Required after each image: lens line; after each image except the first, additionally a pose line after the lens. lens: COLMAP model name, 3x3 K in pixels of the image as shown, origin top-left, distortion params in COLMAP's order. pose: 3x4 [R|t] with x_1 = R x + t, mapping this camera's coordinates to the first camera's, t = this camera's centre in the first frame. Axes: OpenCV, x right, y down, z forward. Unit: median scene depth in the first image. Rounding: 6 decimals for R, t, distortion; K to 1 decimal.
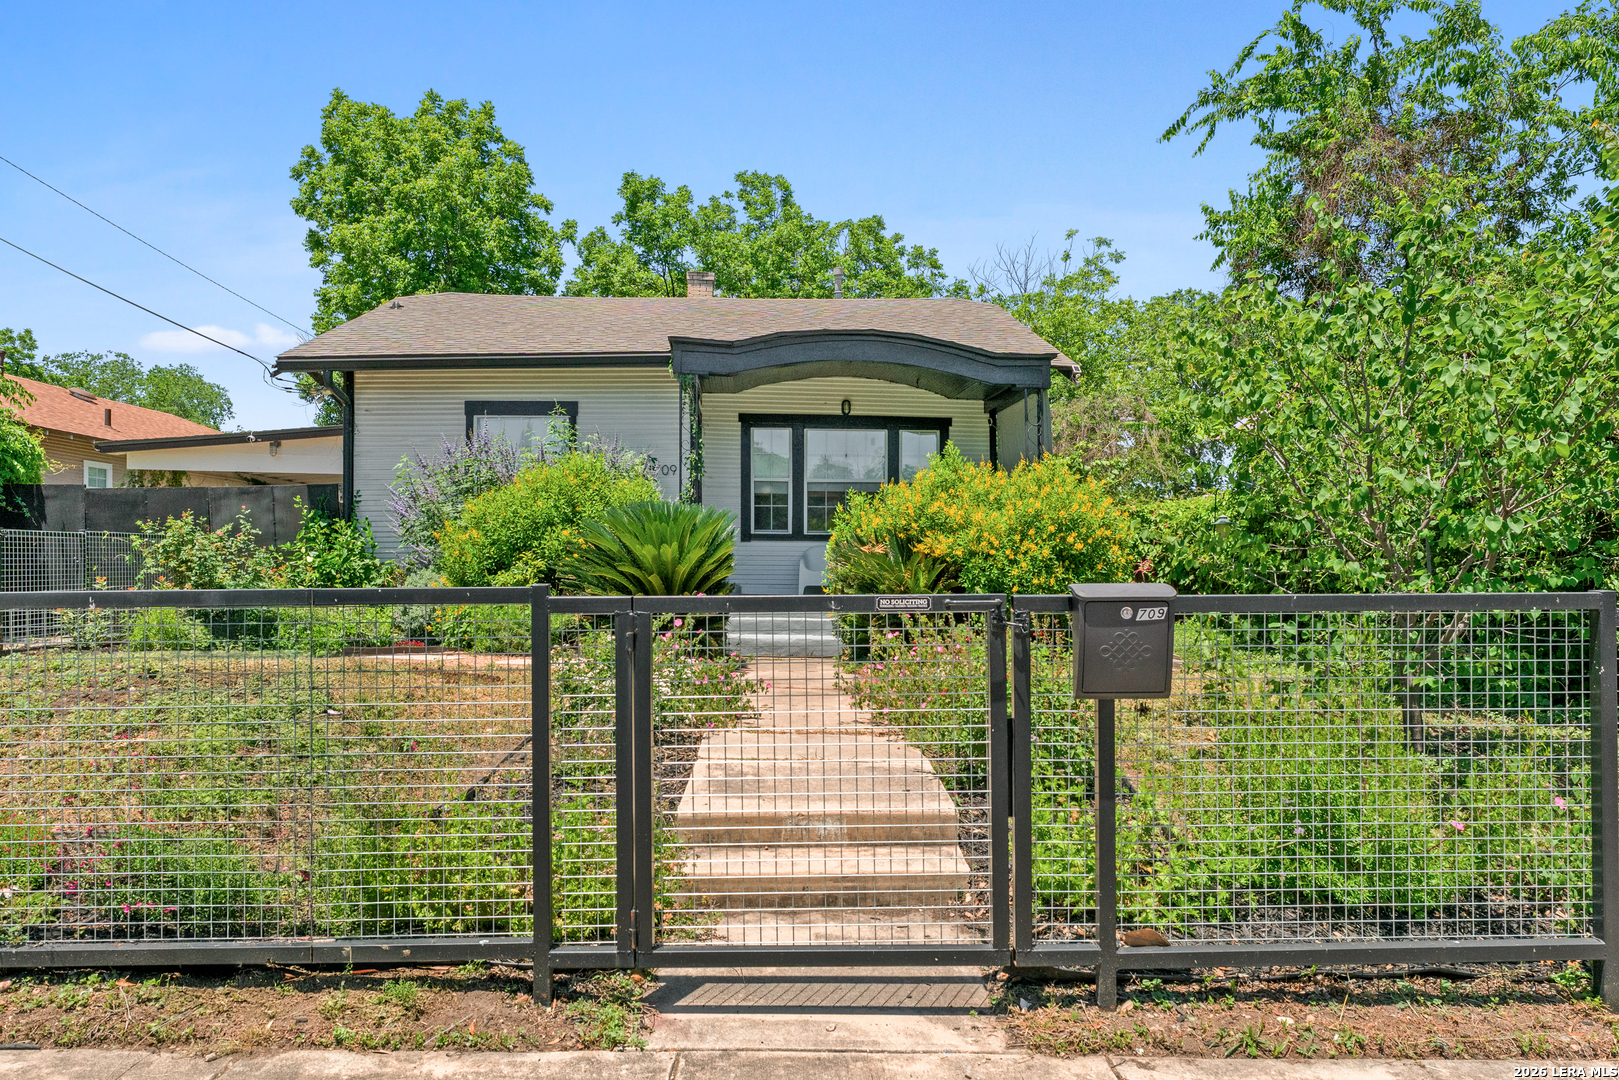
lens RADIAL K [[1001.4, 0, 802.5], [0, 1001.4, 564.3], [0, 0, 1]] dist [0.004148, 0.000295]
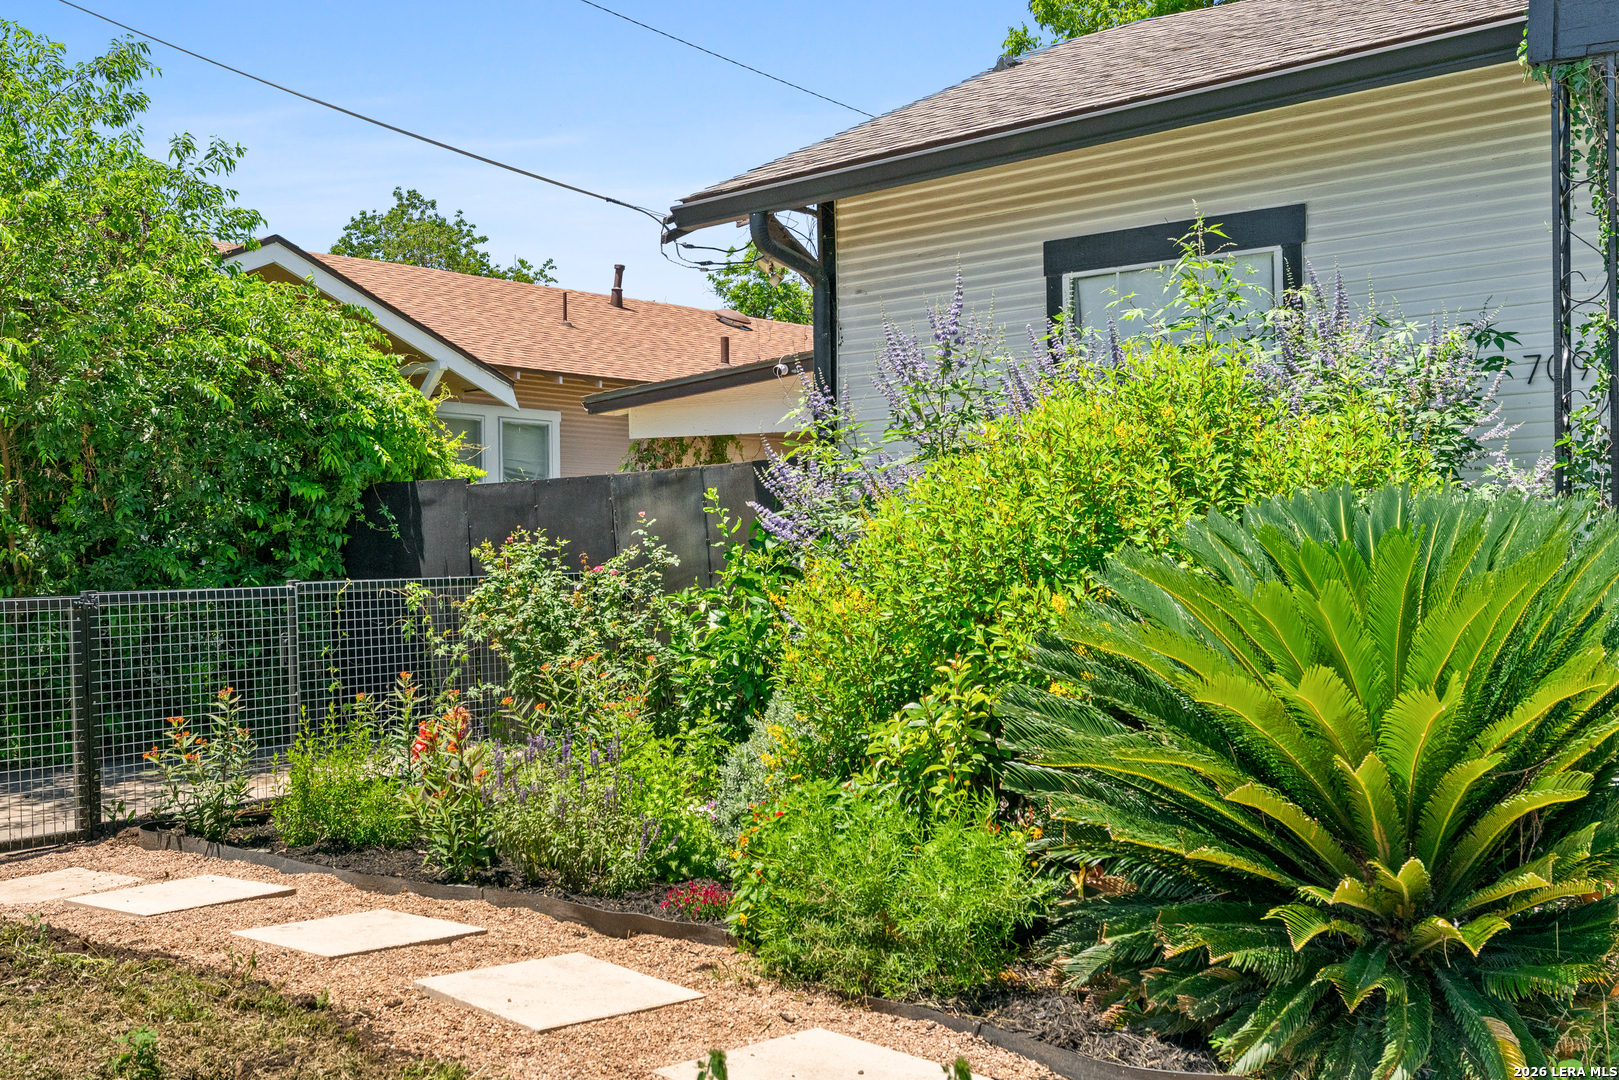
lens RADIAL K [[1656.2, 0, 809.5], [0, 1656.2, 540.0], [0, 0, 1]] dist [0.013347, 0.008593]
pose [[0.765134, -0.014526, -0.643707, 0.027034], [0.014527, 0.999880, -0.005297, -0.033022], [0.643707, -0.005299, 0.765254, 0.367109]]
